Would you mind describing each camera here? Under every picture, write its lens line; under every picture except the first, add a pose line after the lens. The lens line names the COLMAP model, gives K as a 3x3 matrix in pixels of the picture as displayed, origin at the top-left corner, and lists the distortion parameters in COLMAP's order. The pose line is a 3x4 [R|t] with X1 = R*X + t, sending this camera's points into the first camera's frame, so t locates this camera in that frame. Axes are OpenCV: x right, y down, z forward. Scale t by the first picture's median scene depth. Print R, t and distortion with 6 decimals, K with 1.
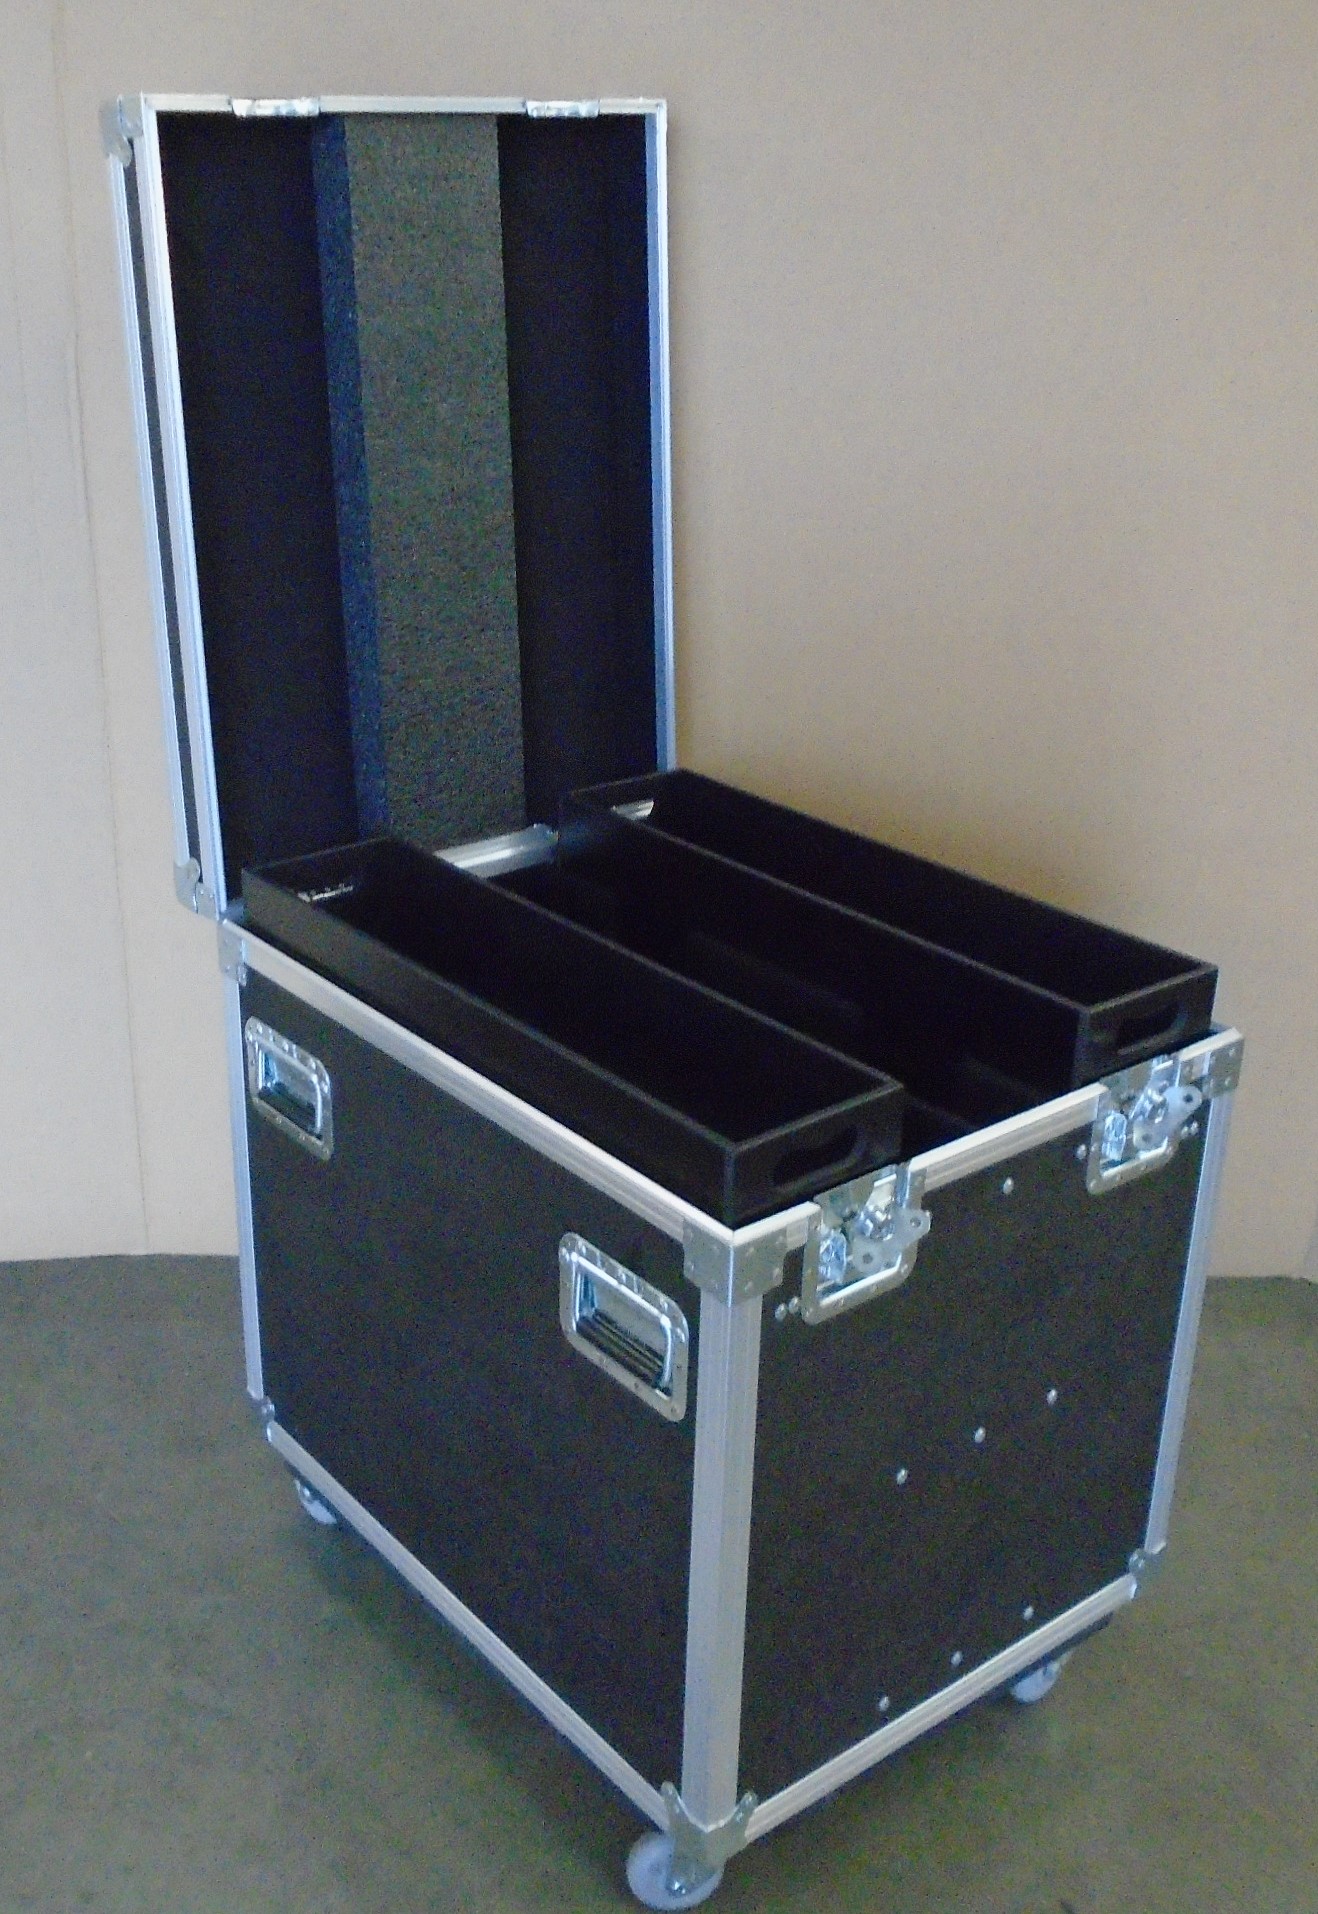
lens RADIAL K [[2057.1, 0, 555.7], [0, 2057.1, 937.8], [0, 0, 1]] dist [0.016304, 0.000000]
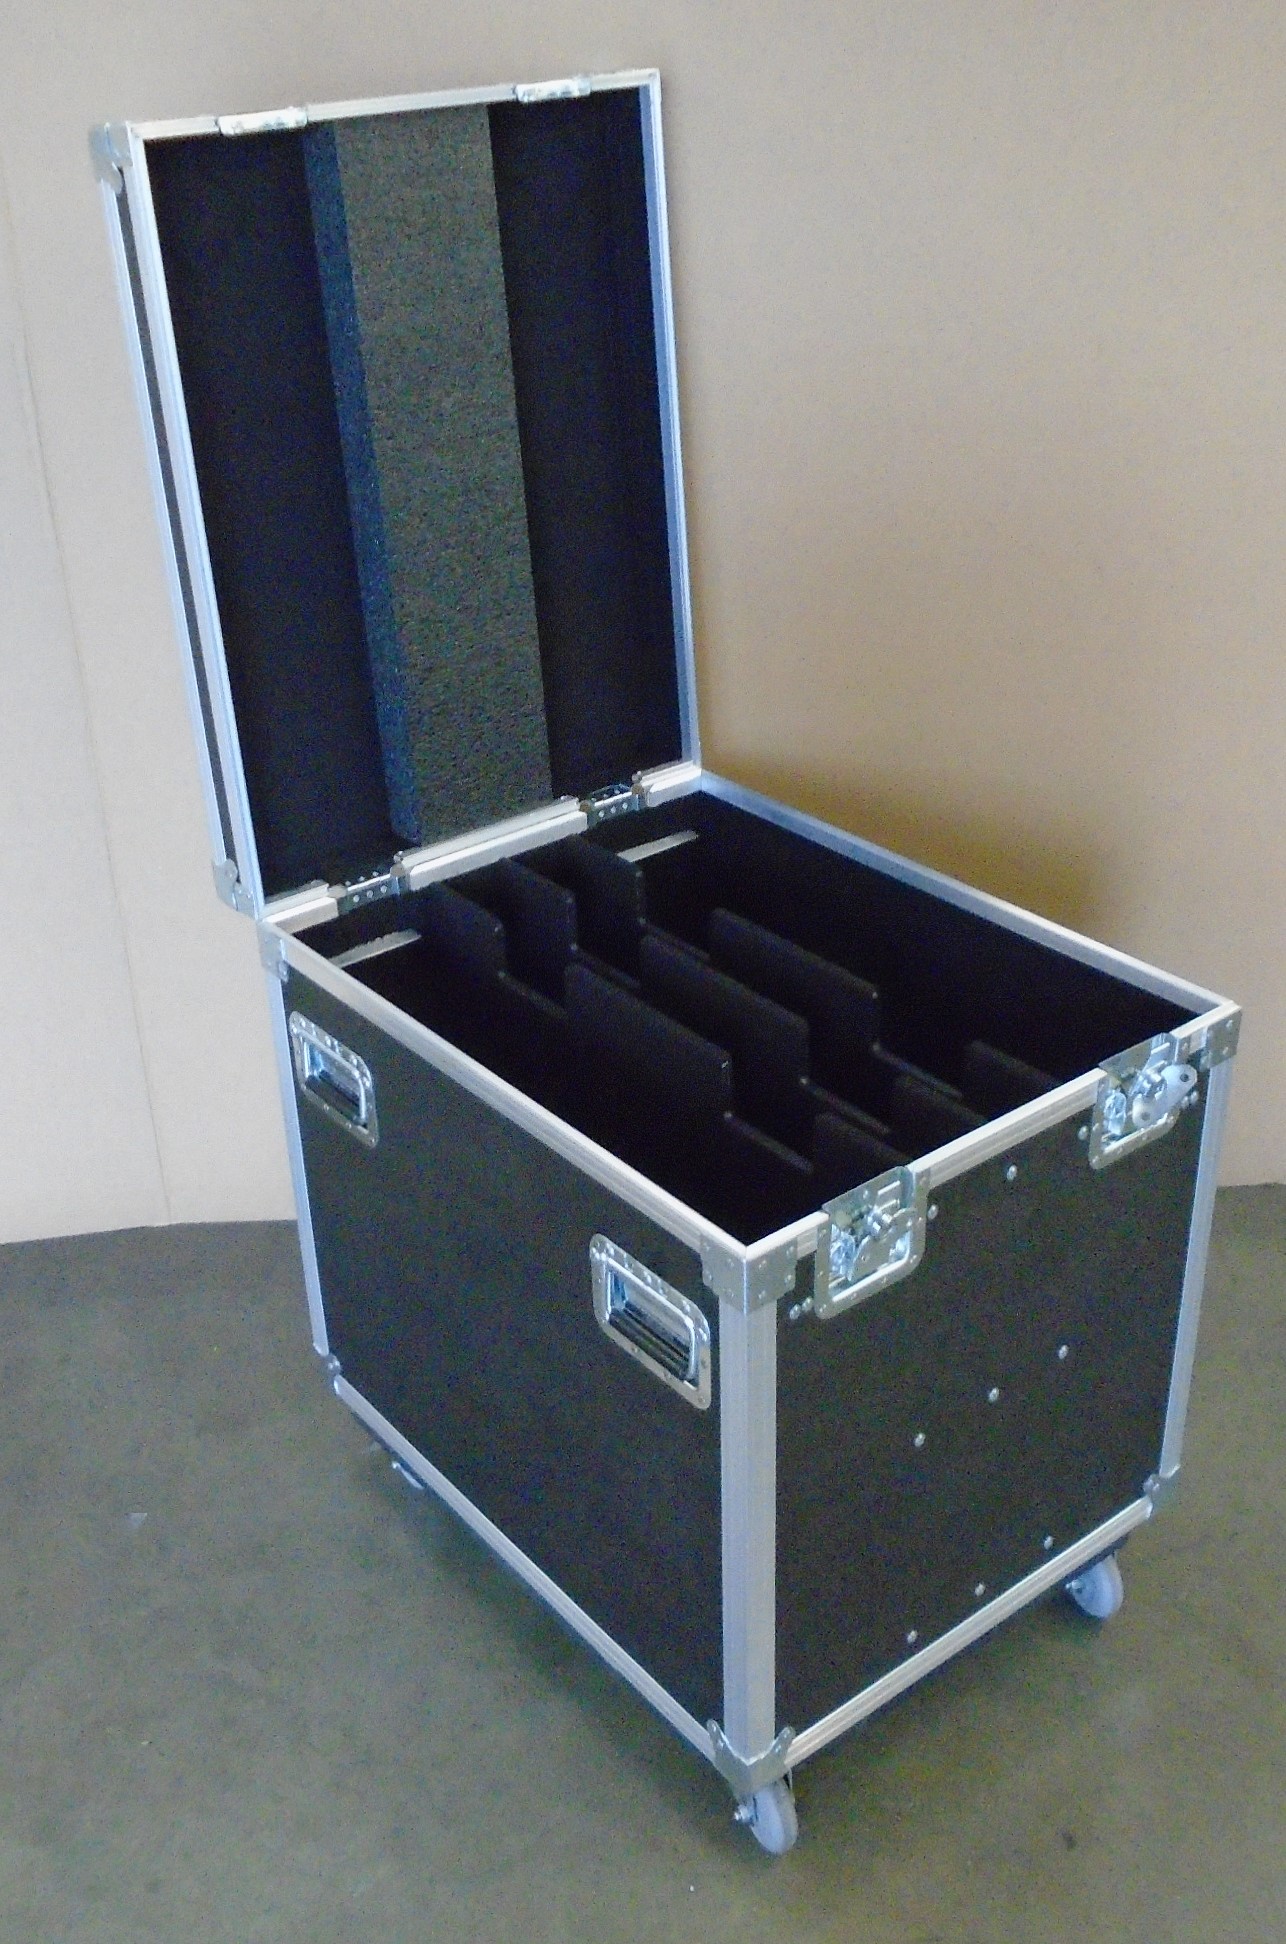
lens RADIAL K [[2051.0, 0, 604.4], [0, 2051.0, 973.7], [0, 0, 1]] dist [0.015331, 0.000000]
pose [[0.999034, -0.041372, -0.014807, 0.028099], [0.042672, 0.993843, 0.102250, -0.088757], [0.010485, -0.102783, 0.994649, -0.035021]]
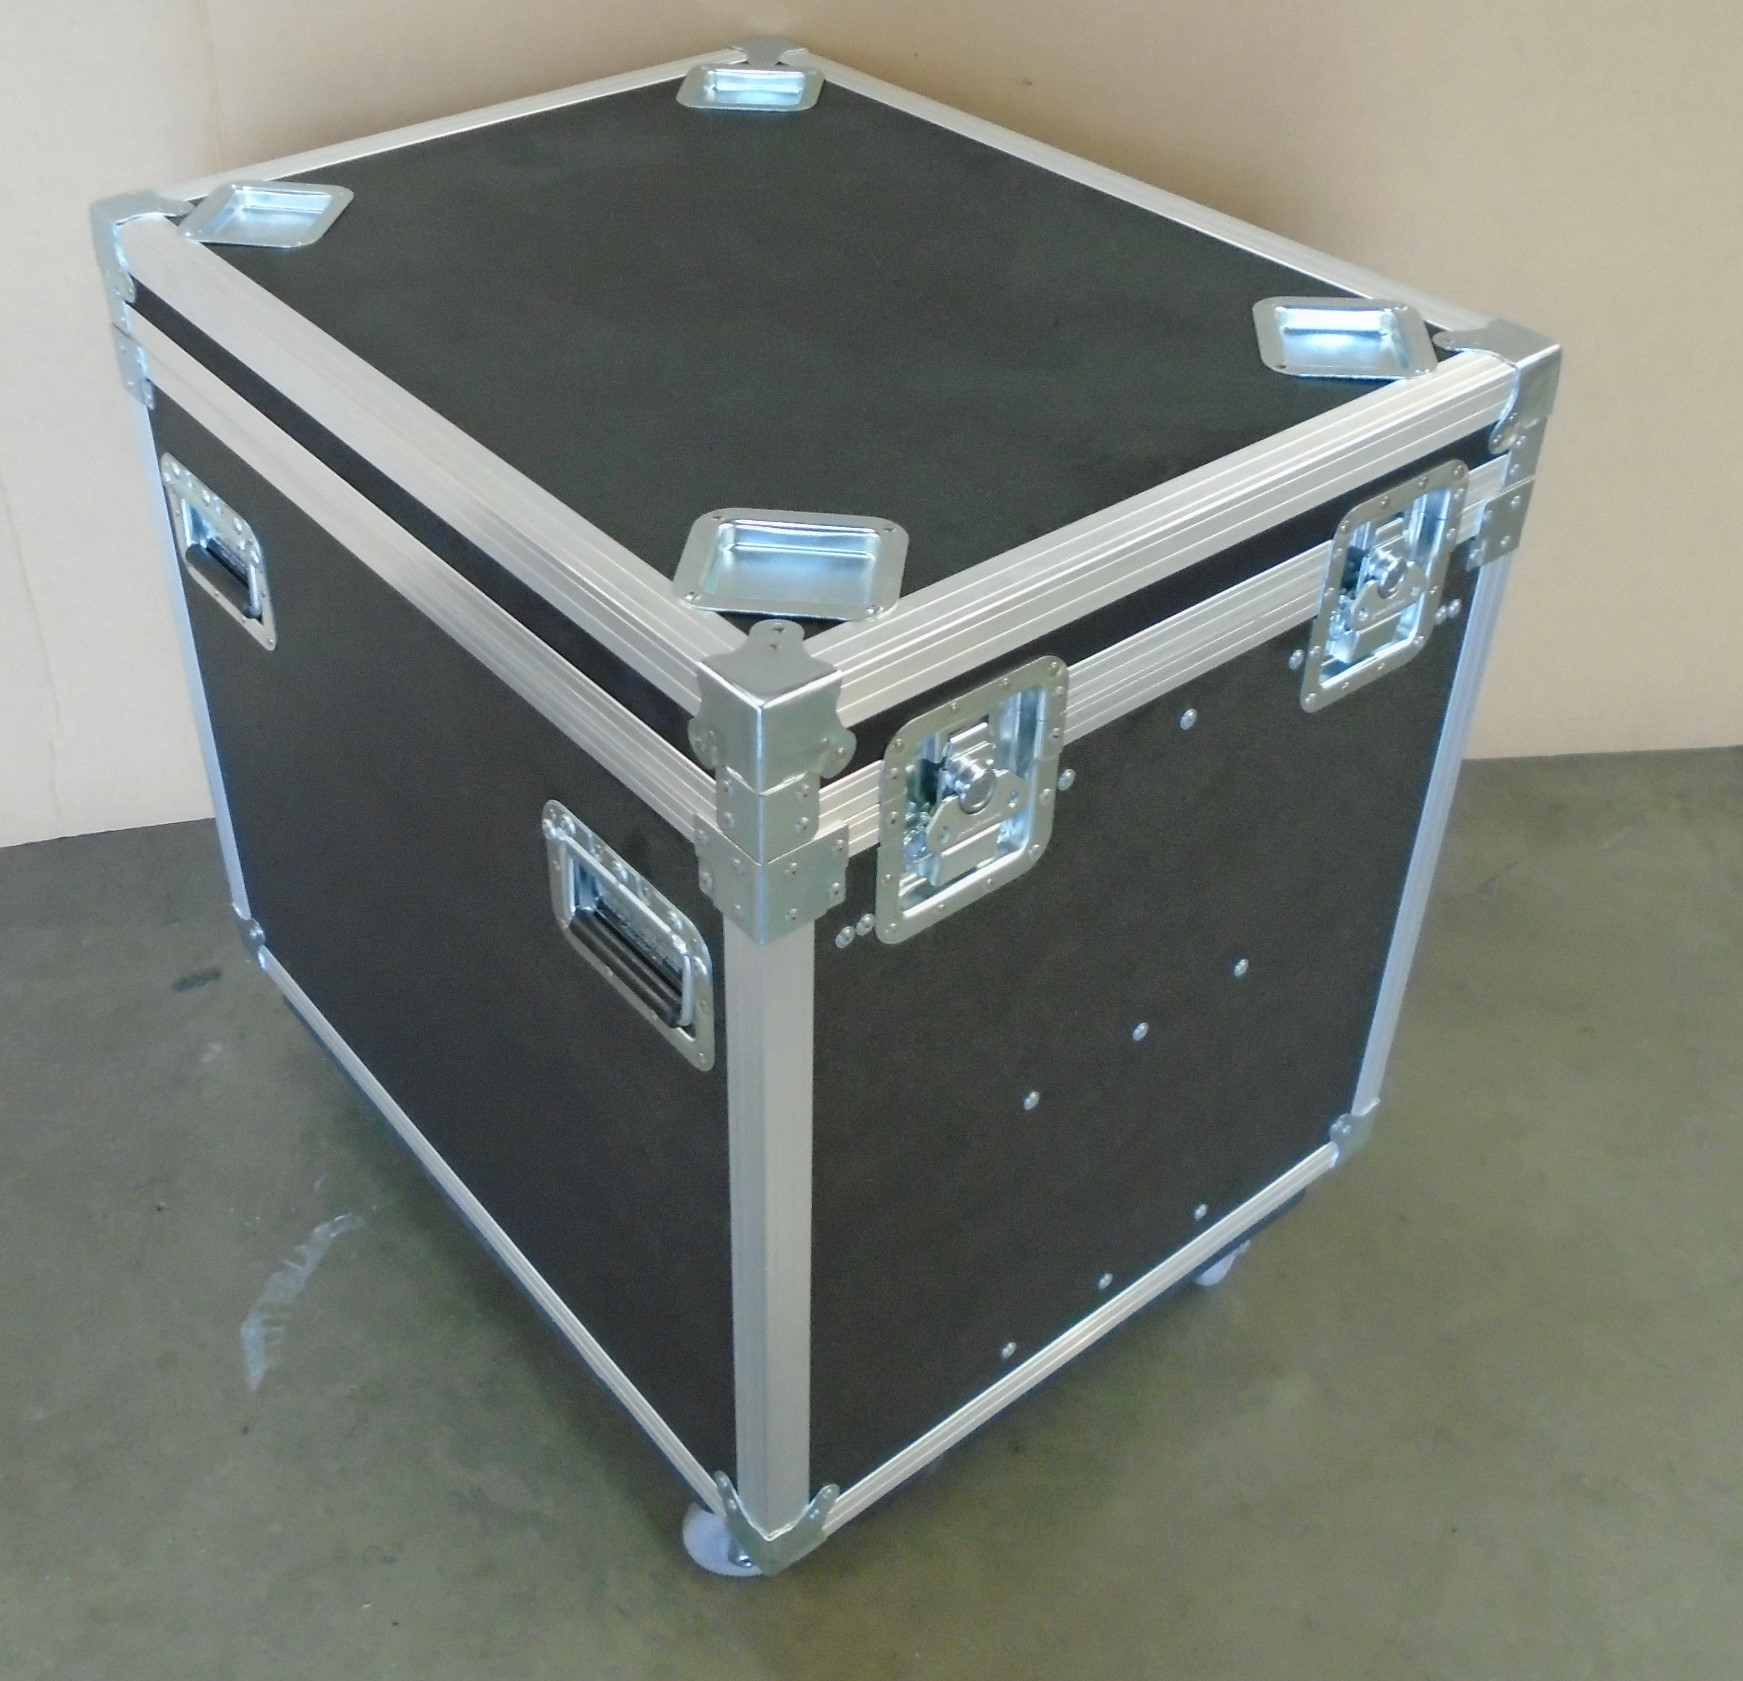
lens RADIAL K [[2028.7, 0, 766.1], [0, 2028.7, 701.0], [0, 0, 1]] dist [0.004471, 0.000000]
pose [[0.999861, -0.016638, -0.001020, 0.071626], [0.016448, 0.974786, 0.222533, -0.035927], [-0.002708, -0.222519, 0.974925, 0.307018]]
